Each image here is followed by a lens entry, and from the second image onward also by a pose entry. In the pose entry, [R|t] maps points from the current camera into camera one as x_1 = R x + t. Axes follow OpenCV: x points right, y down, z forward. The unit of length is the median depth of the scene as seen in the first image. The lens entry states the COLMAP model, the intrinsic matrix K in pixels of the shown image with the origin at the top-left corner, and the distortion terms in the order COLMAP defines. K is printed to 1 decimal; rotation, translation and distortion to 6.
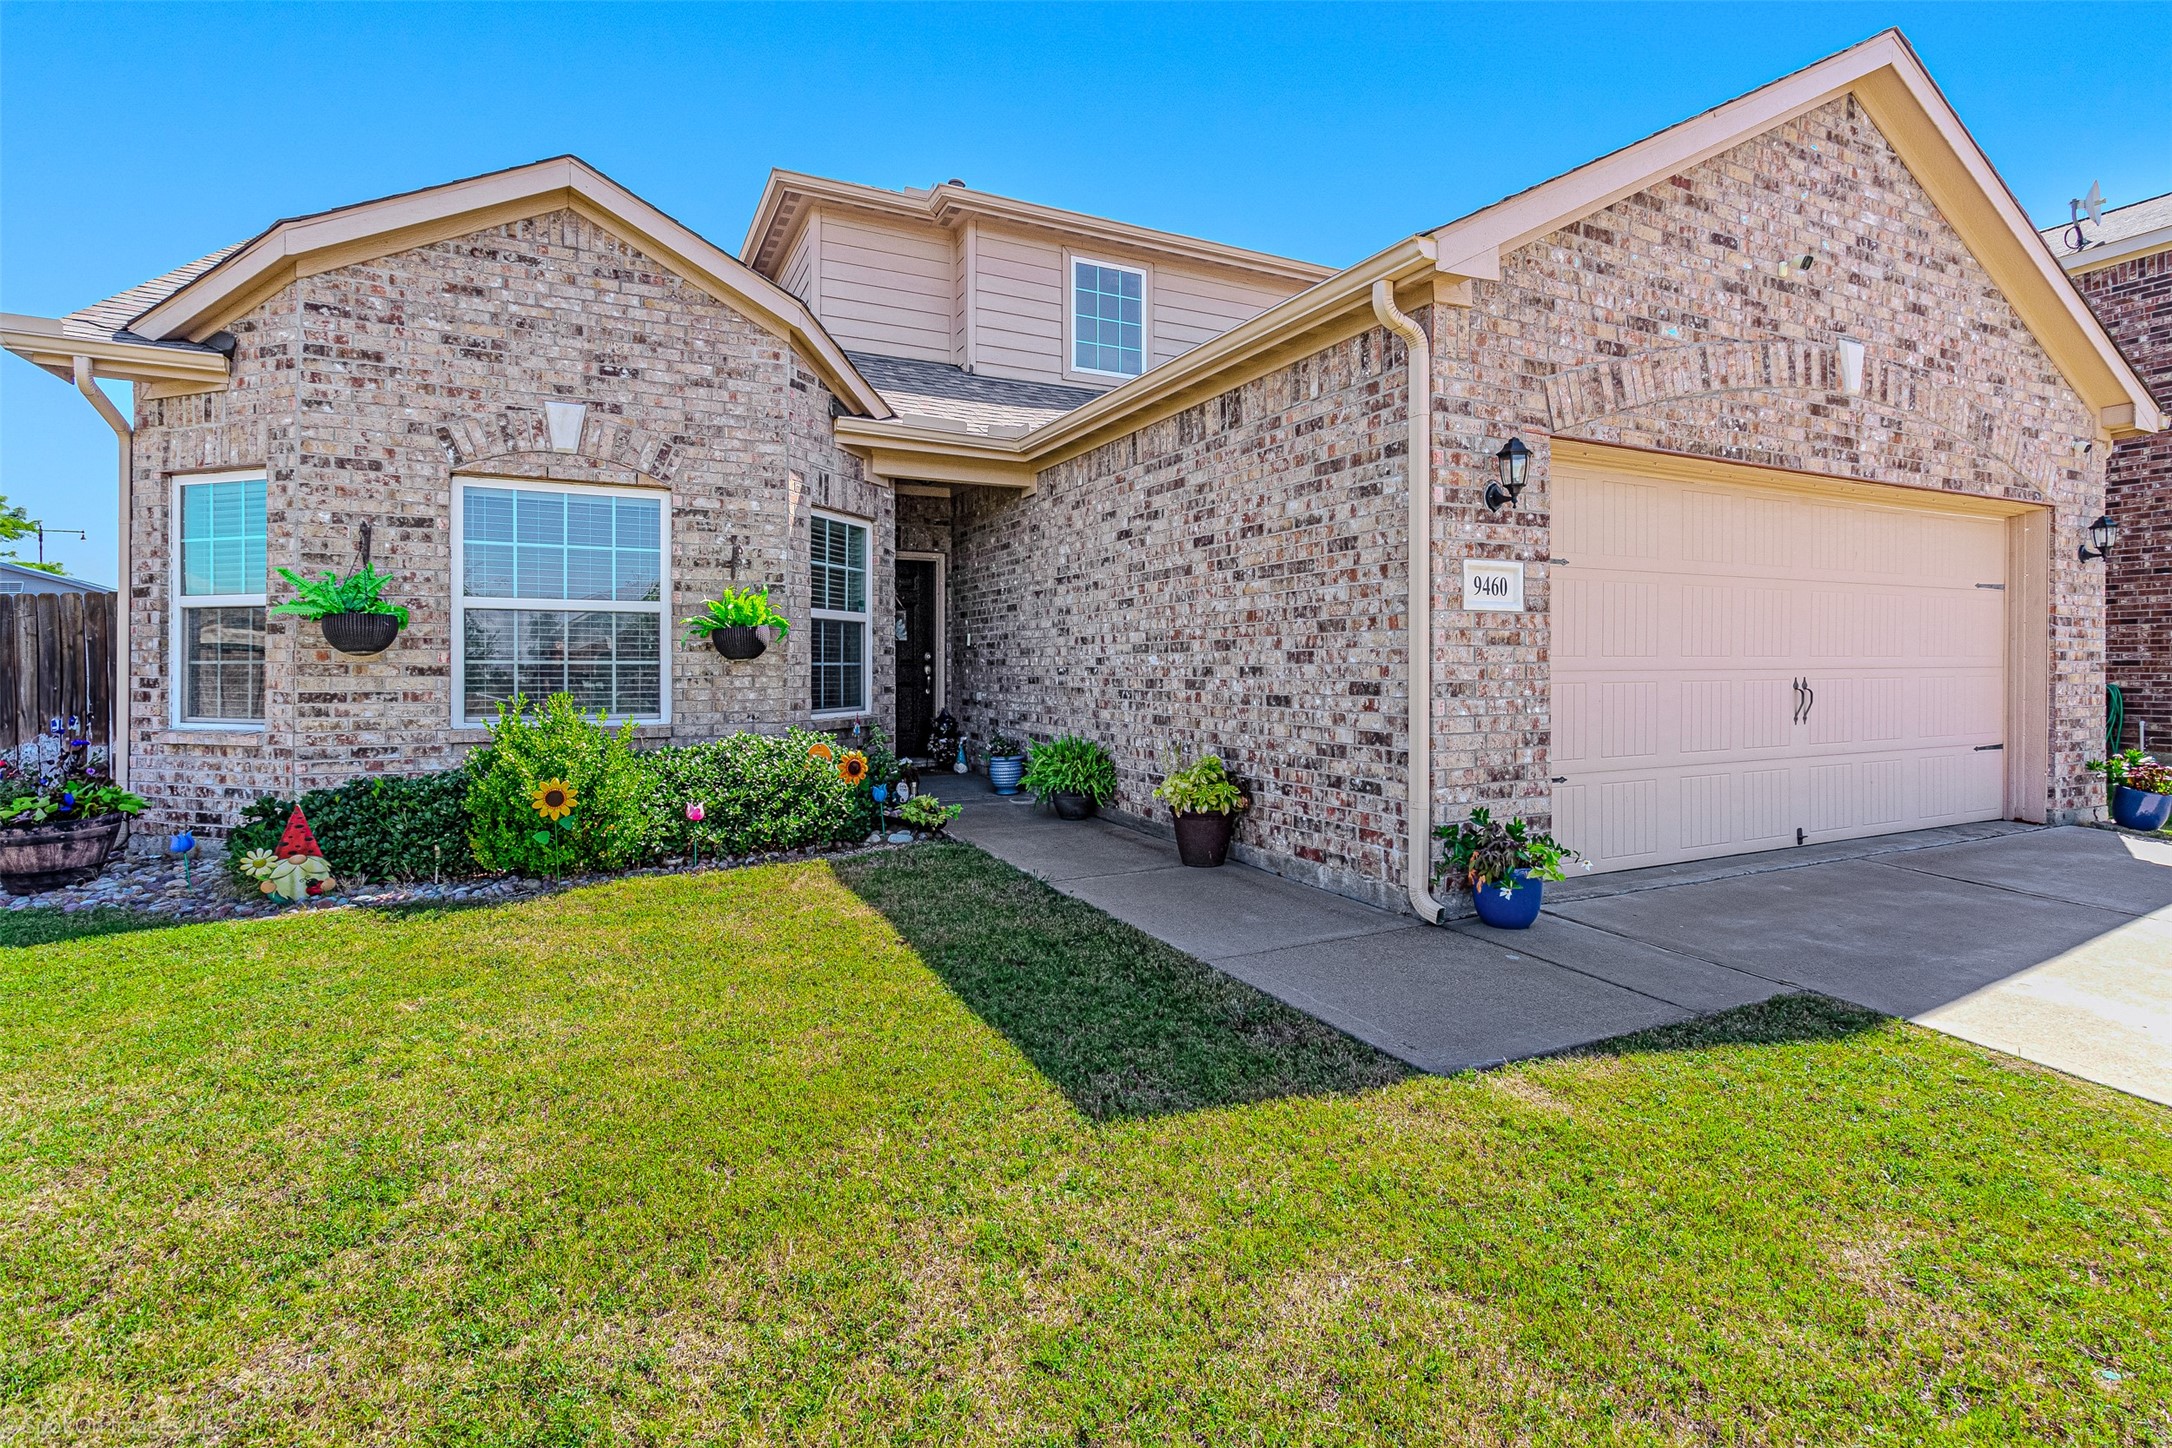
lens RADIAL K [[1020.0, 0, 1087.6], [0, 1020.0, 673.1], [0, 0, 1]] dist [0.004026, 0.000329]
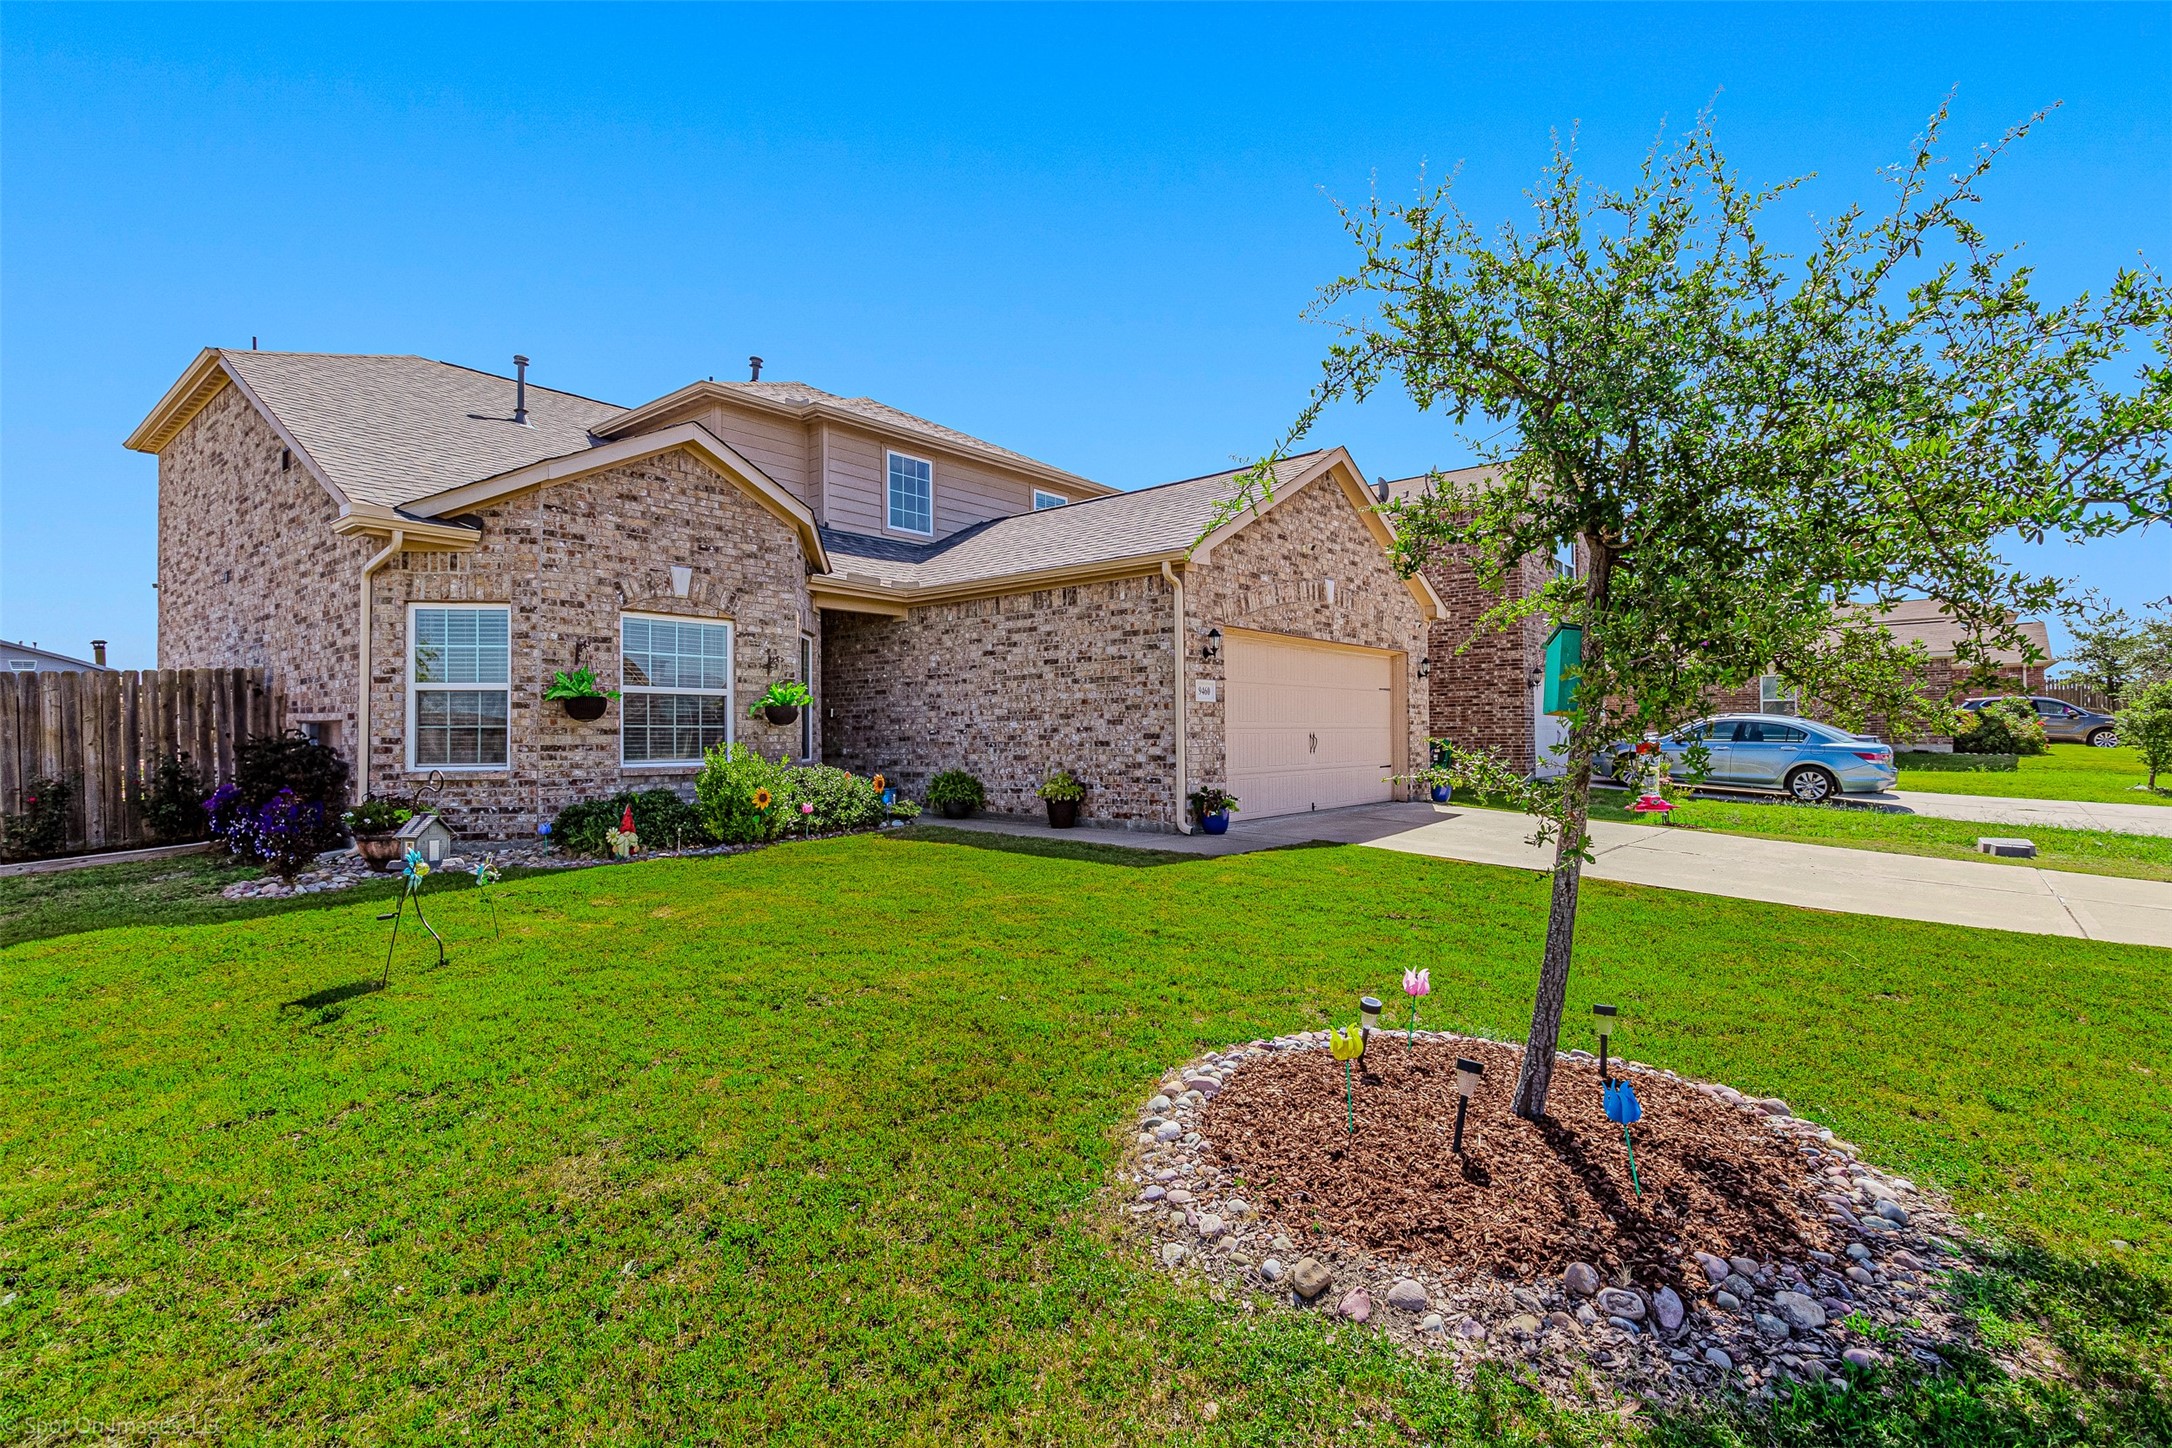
lens RADIAL K [[1020.0, 0, 1085.3], [0, 1020.0, 723.9], [0, 0, 1]] dist [0.004026, 0.000329]
pose [[0.917356, -0.001406, 0.398064, -0.595727], [0.009907, 0.999765, -0.019299, 0.024169], [-0.397943, 0.021648, 0.917155, -0.779475]]
